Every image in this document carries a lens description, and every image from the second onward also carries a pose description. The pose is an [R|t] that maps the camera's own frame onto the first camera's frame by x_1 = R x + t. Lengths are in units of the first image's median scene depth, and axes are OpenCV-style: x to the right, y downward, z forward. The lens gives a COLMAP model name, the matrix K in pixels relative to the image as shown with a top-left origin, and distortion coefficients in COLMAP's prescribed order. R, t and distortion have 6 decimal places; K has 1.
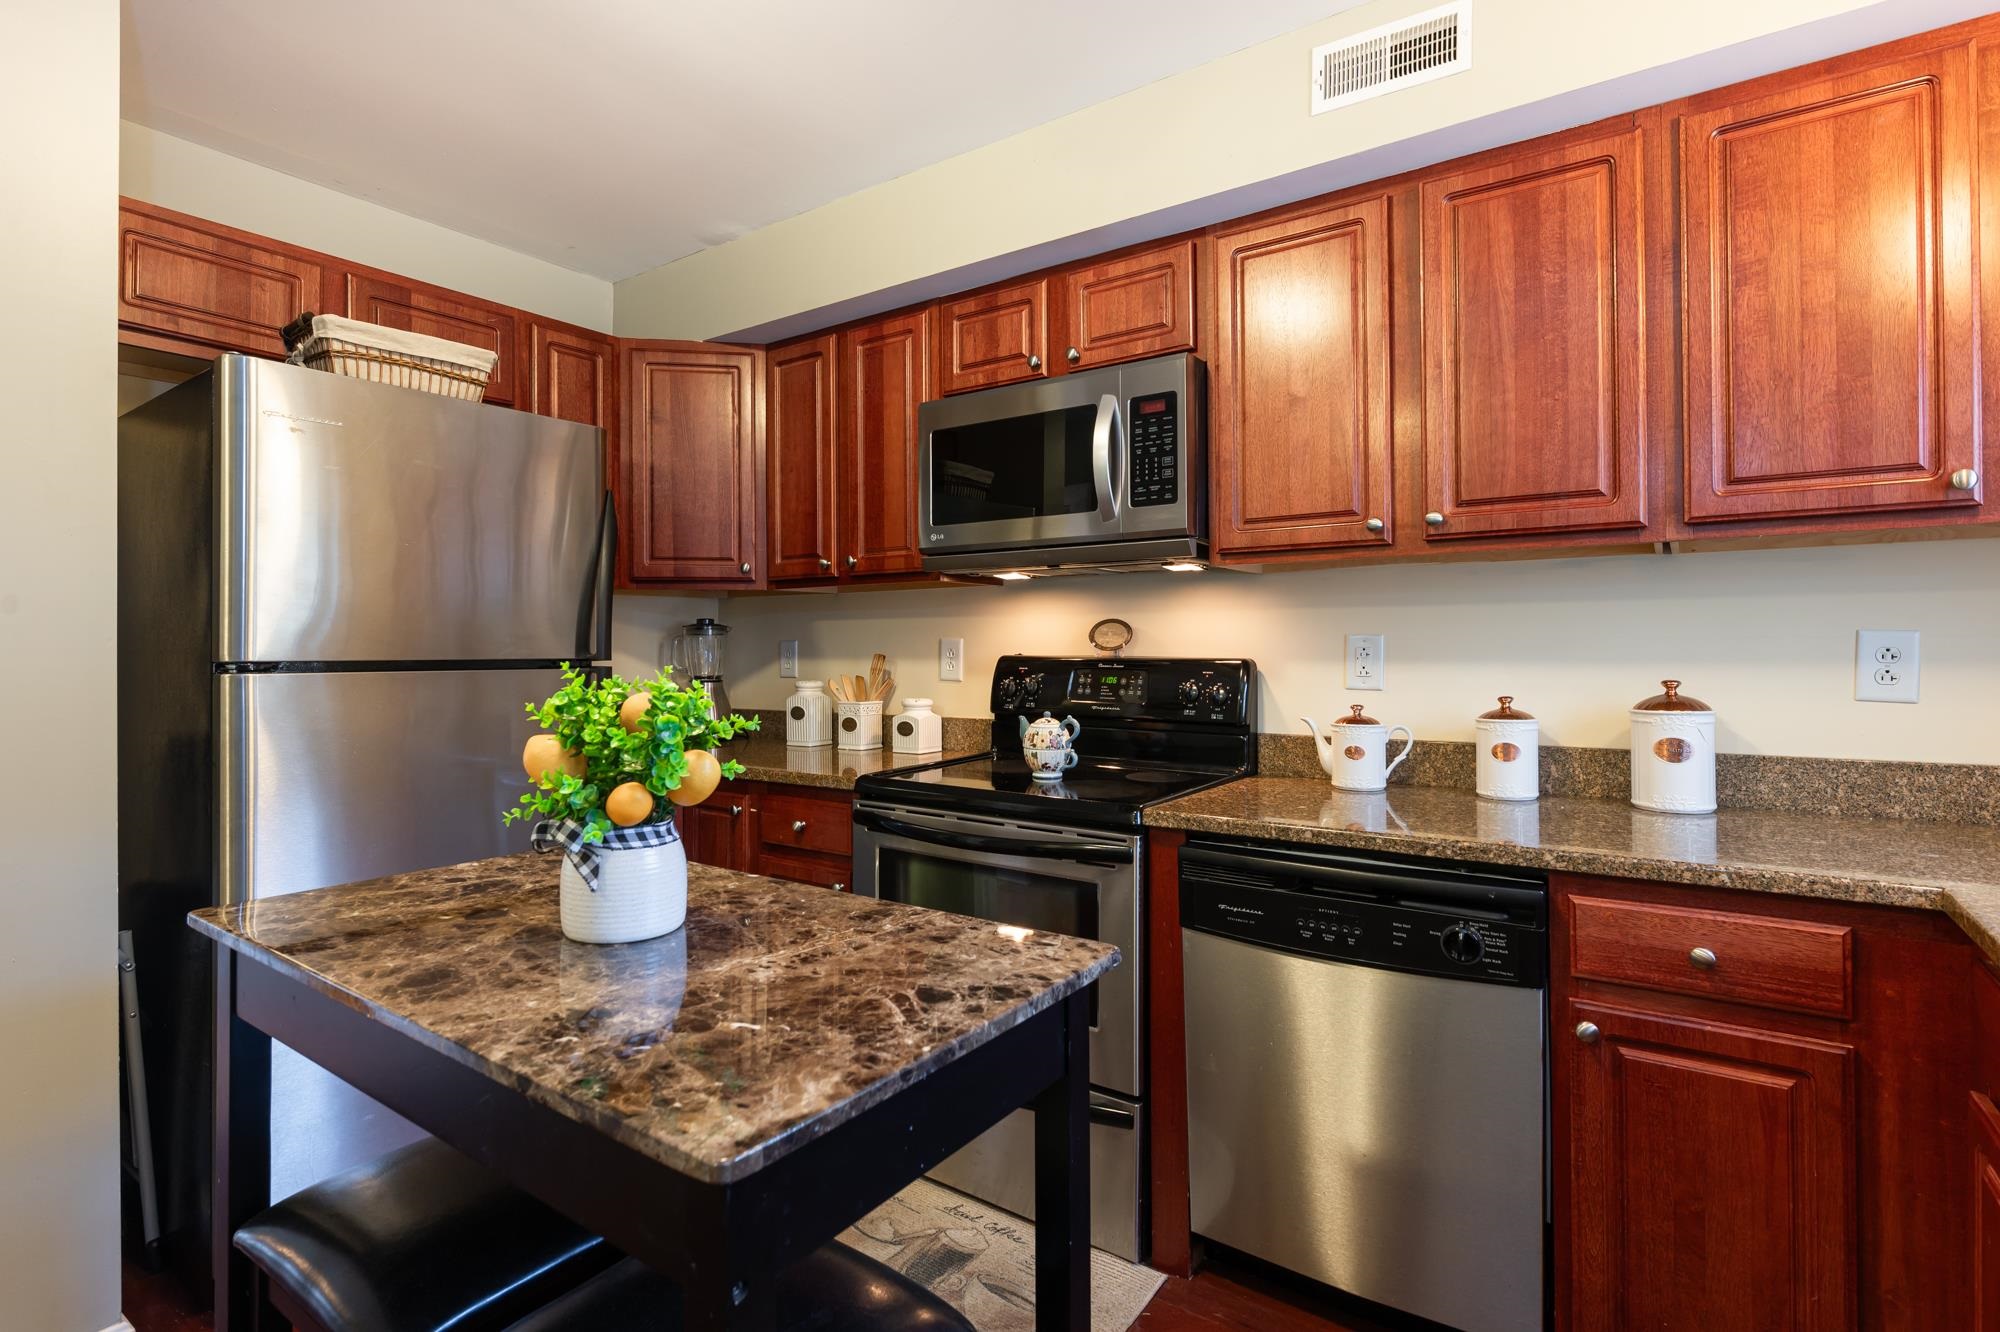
lens RADIAL K [[960.4, 0, 1000.5], [0, 960.4, 643.9], [0, 0, 1]] dist [-0.002539, -0.000246]
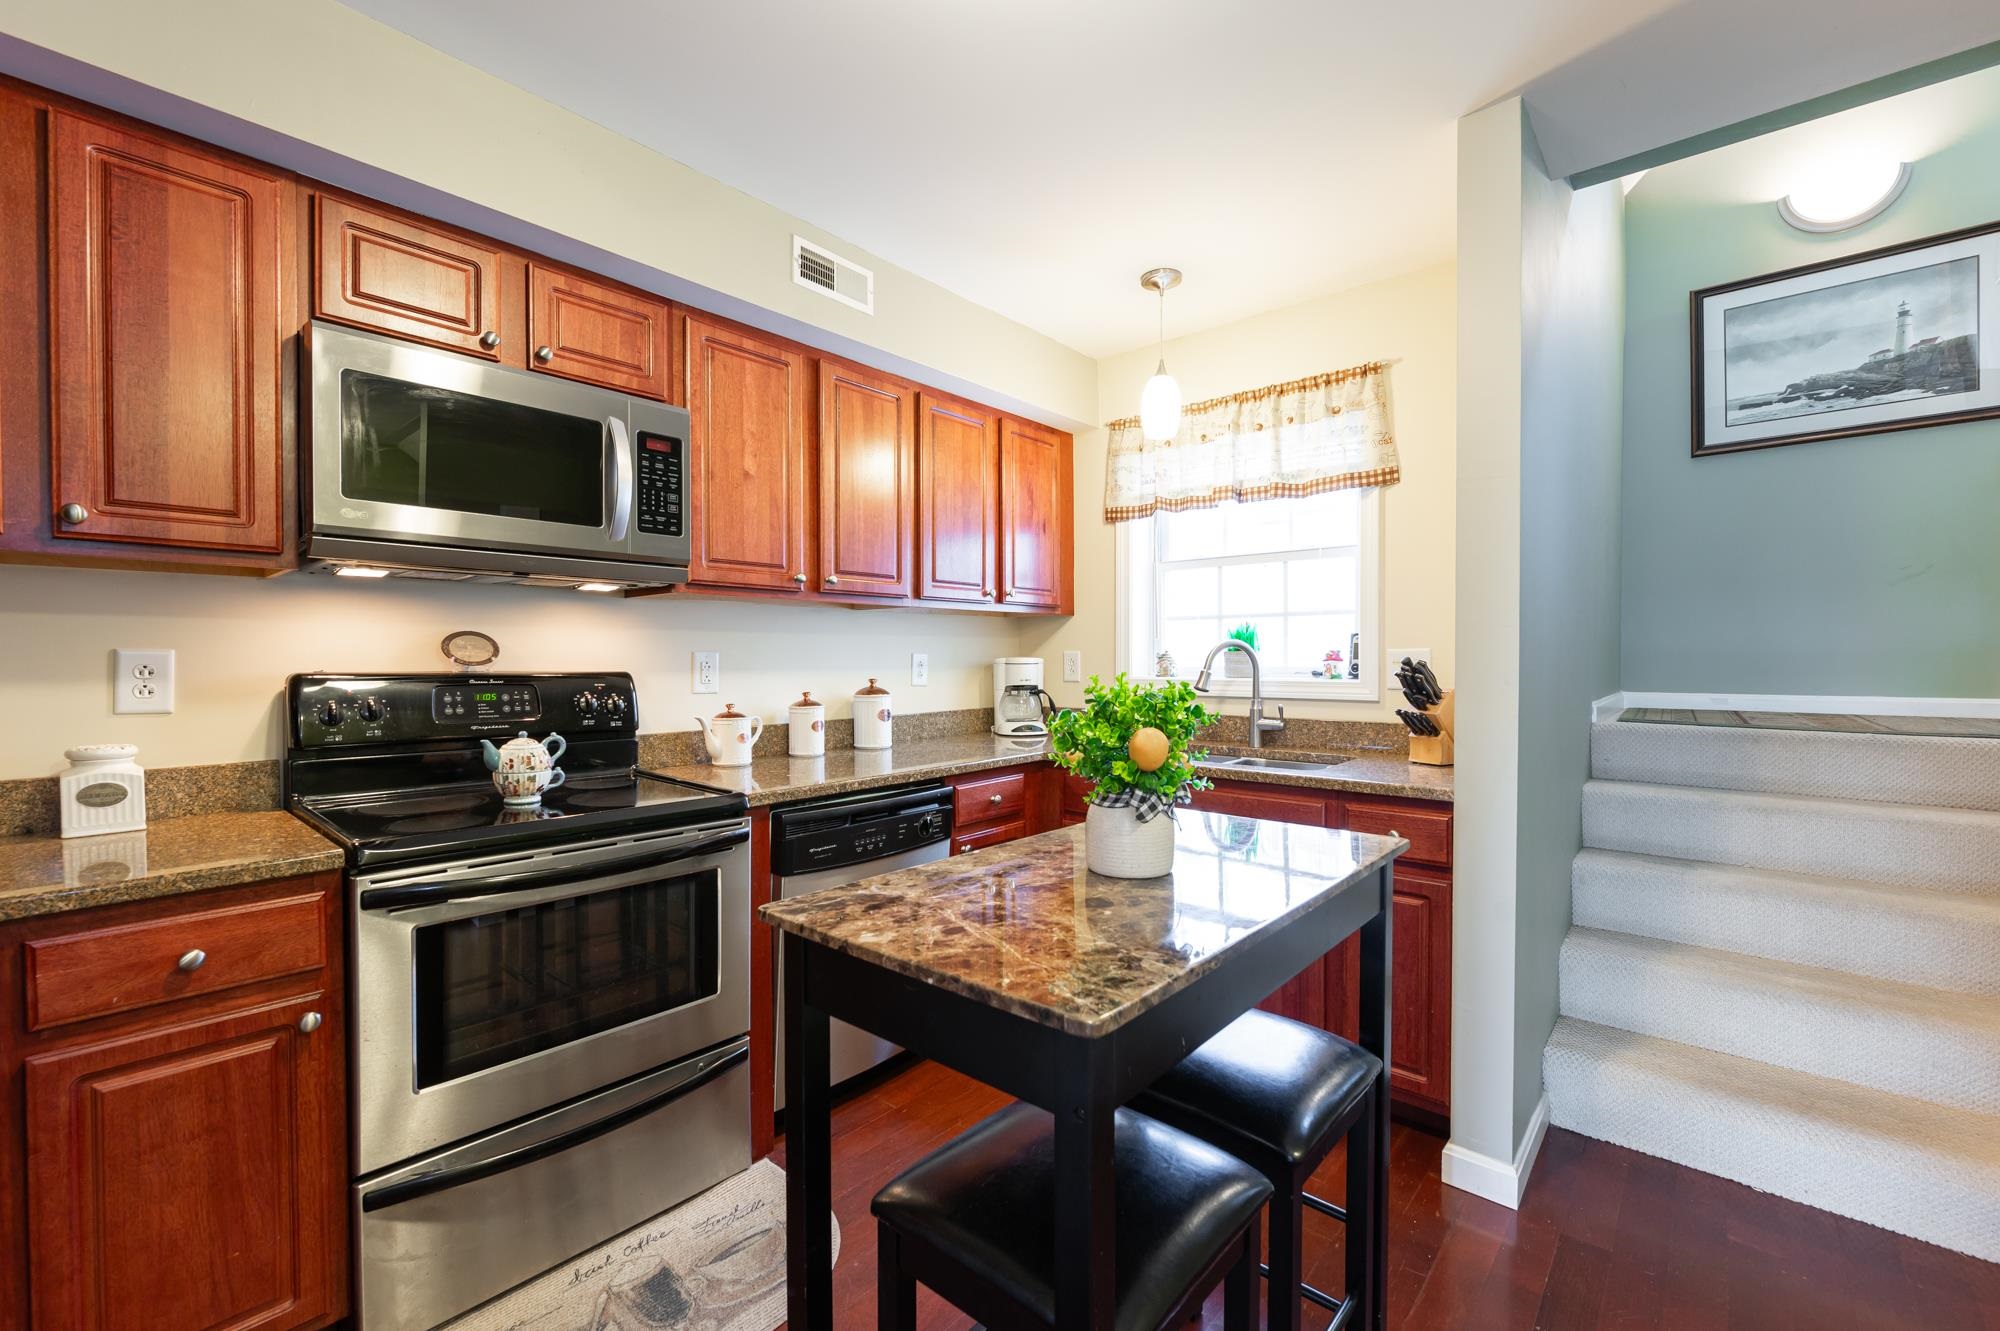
lens RADIAL K [[814.6, 0, 1000.0], [0, 814.6, 665.5], [0, 0, 1]] dist [-0.002634, -0.000740]
pose [[0.105697, -0.005666, 0.994382, -0.717876], [-0.002254, 0.999980, 0.005937, 0.001710], [-0.994396, -0.002869, 0.105682, 0.490682]]
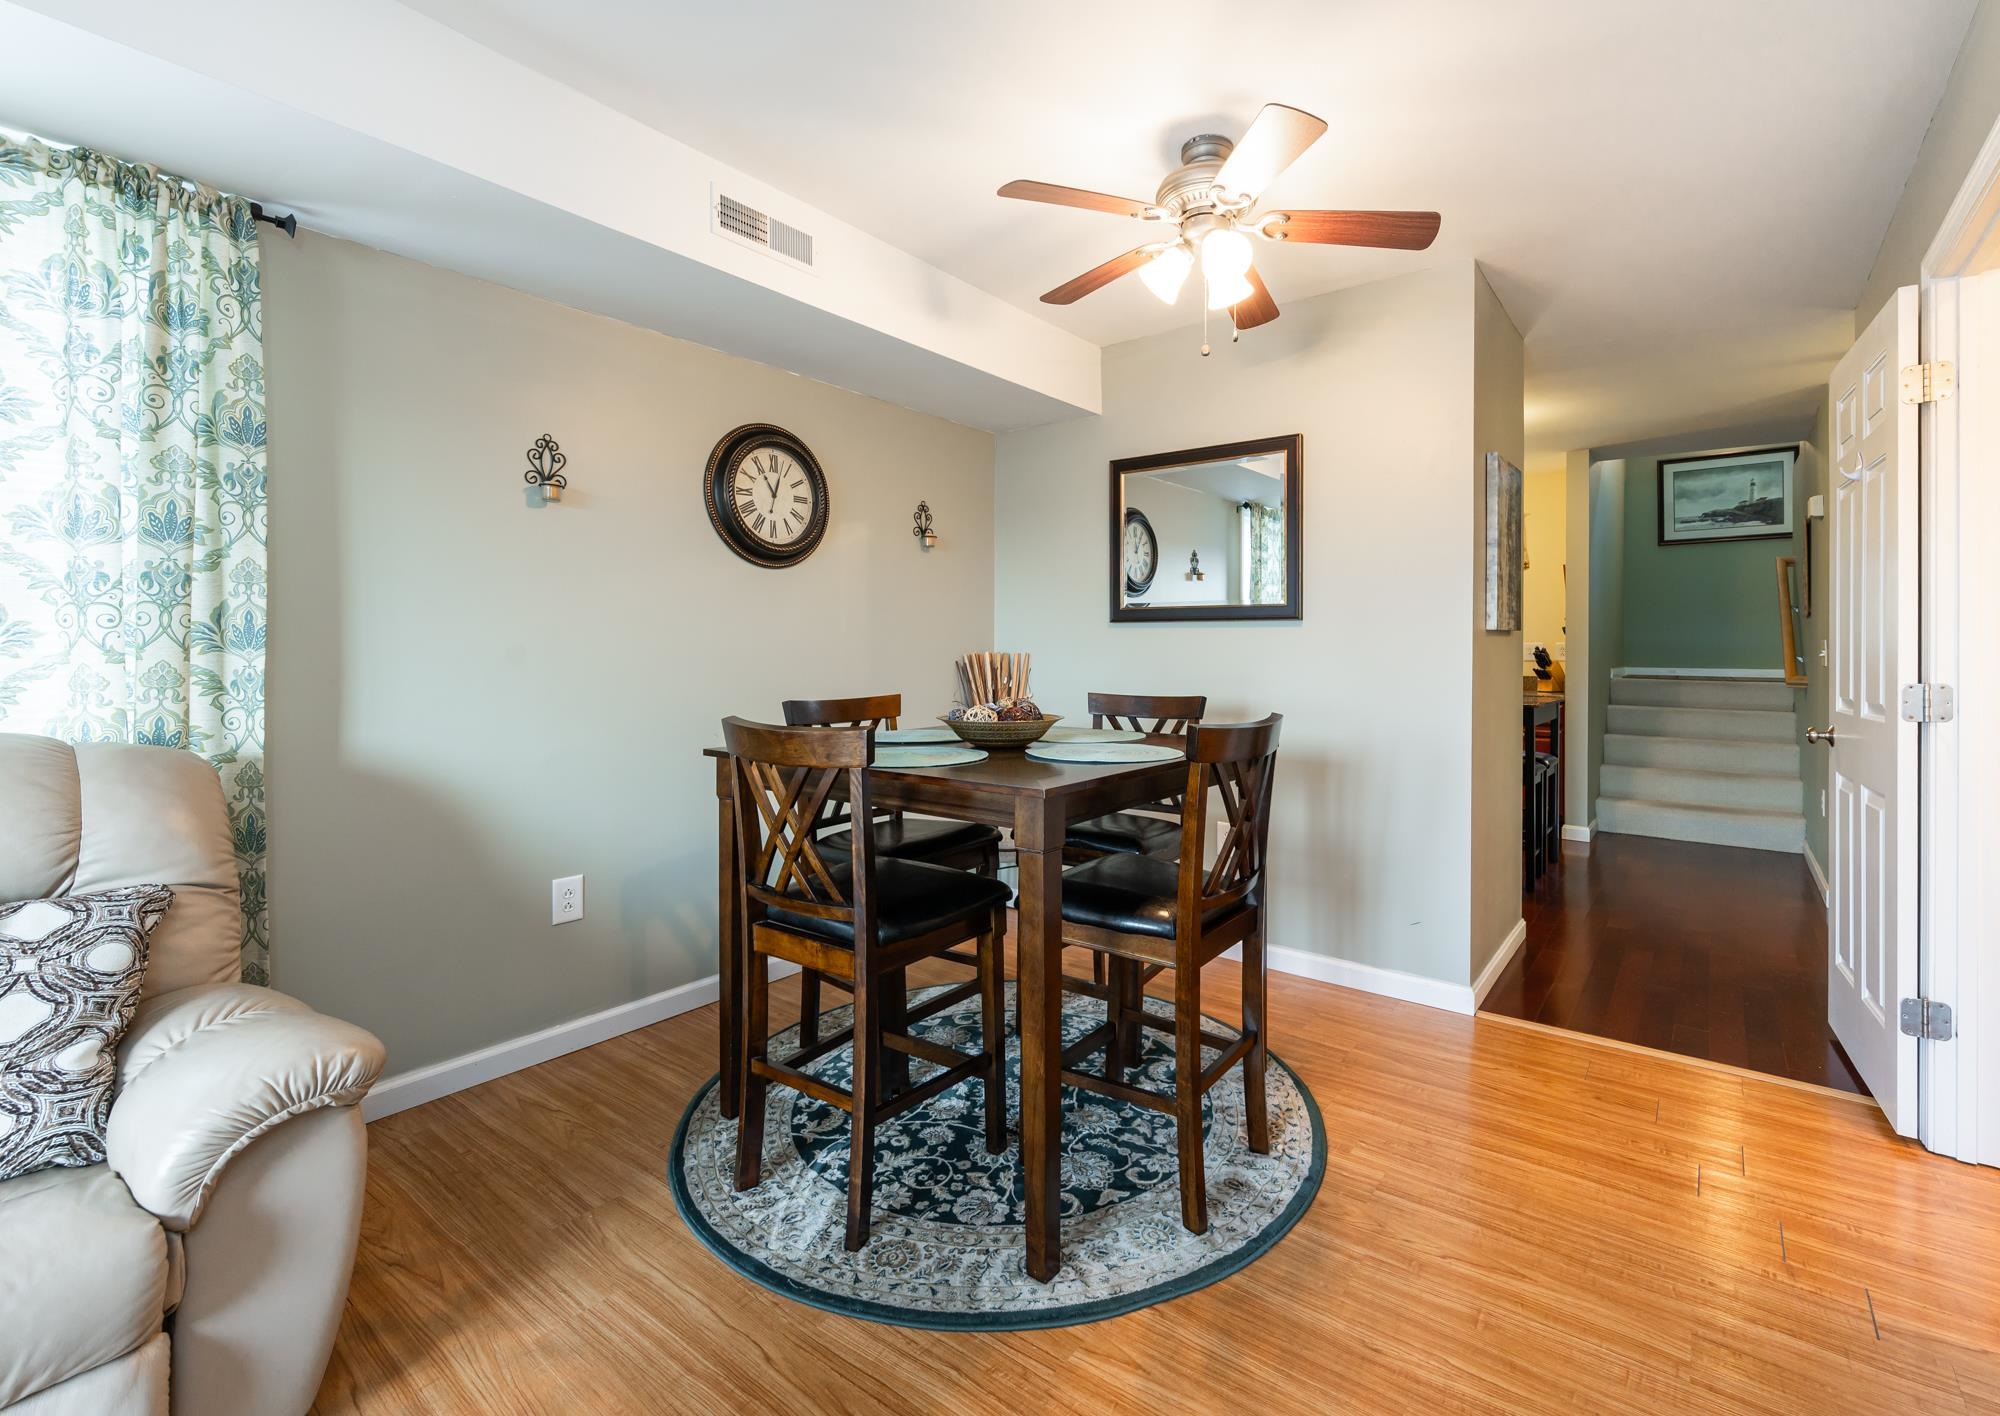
lens RADIAL K [[912.6, 0, 1009.6], [0, 912.6, 648.8], [0, 0, 1]] dist [-0.003127, 0.000048]
pose [[0.048092, 0.010114, 0.998792, -0.853546], [-0.004211, 0.999942, -0.009922, 0.004537], [-0.998834, -0.003729, 0.048132, 0.572917]]
